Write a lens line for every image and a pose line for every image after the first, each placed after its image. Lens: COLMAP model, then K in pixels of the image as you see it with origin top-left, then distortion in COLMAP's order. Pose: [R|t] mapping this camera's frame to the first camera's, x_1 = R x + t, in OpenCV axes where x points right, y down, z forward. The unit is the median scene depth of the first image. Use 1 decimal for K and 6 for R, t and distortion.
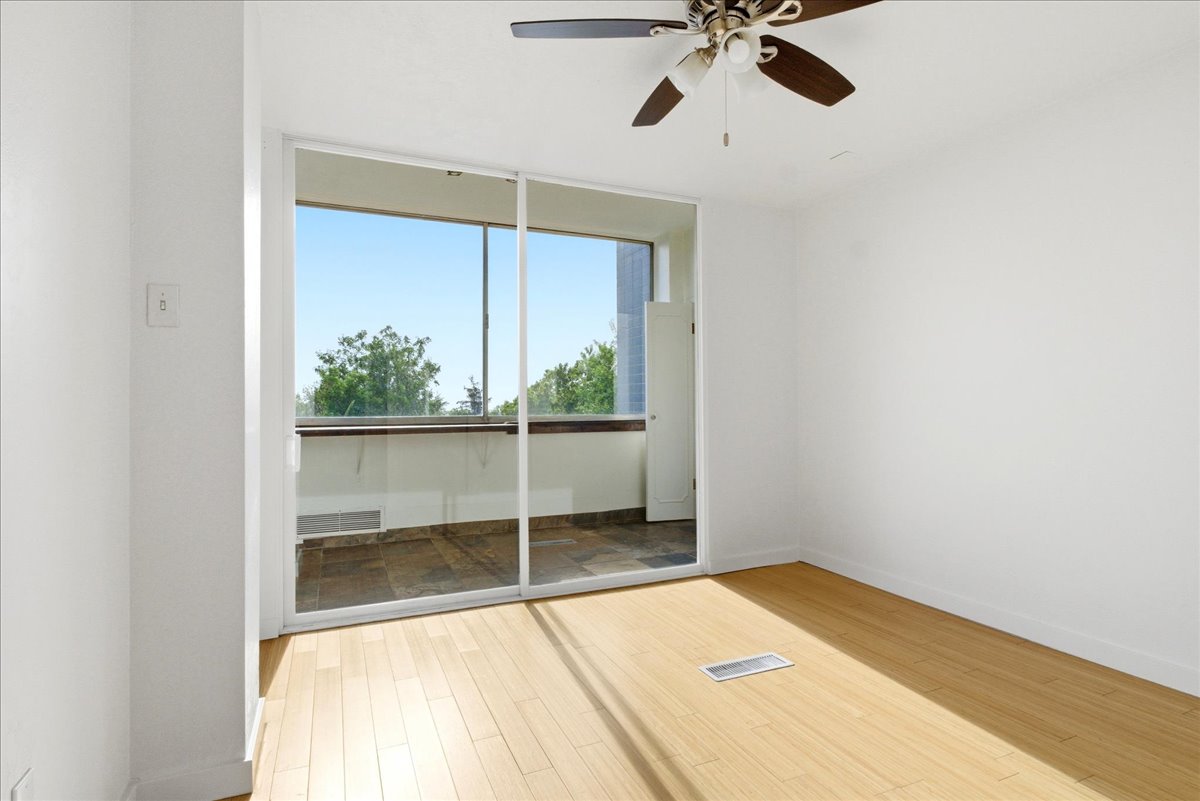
lens RADIAL K [[578.5, 0, 601.1], [0, 578.5, 400.7], [0, 0, 1]] dist [-0.002712, -0.000401]
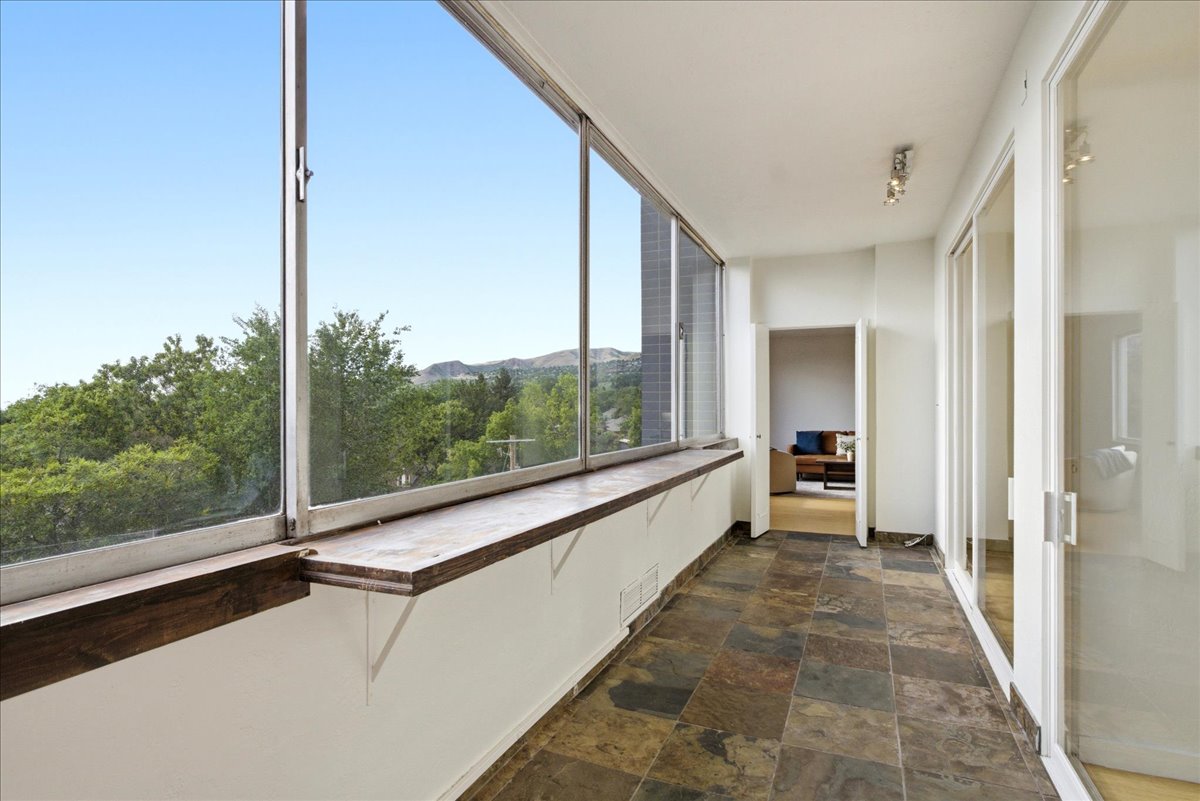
lens RADIAL K [[578.5, 0, 604.2], [0, 578.5, 403.5], [0, 0, 1]] dist [-0.002712, -0.000401]
pose [[0.748573, -0.005240, 0.663031, -0.107834], [0.003701, 0.999986, 0.003724, -0.005064], [-0.663042, -0.000333, 0.748582, 0.050991]]
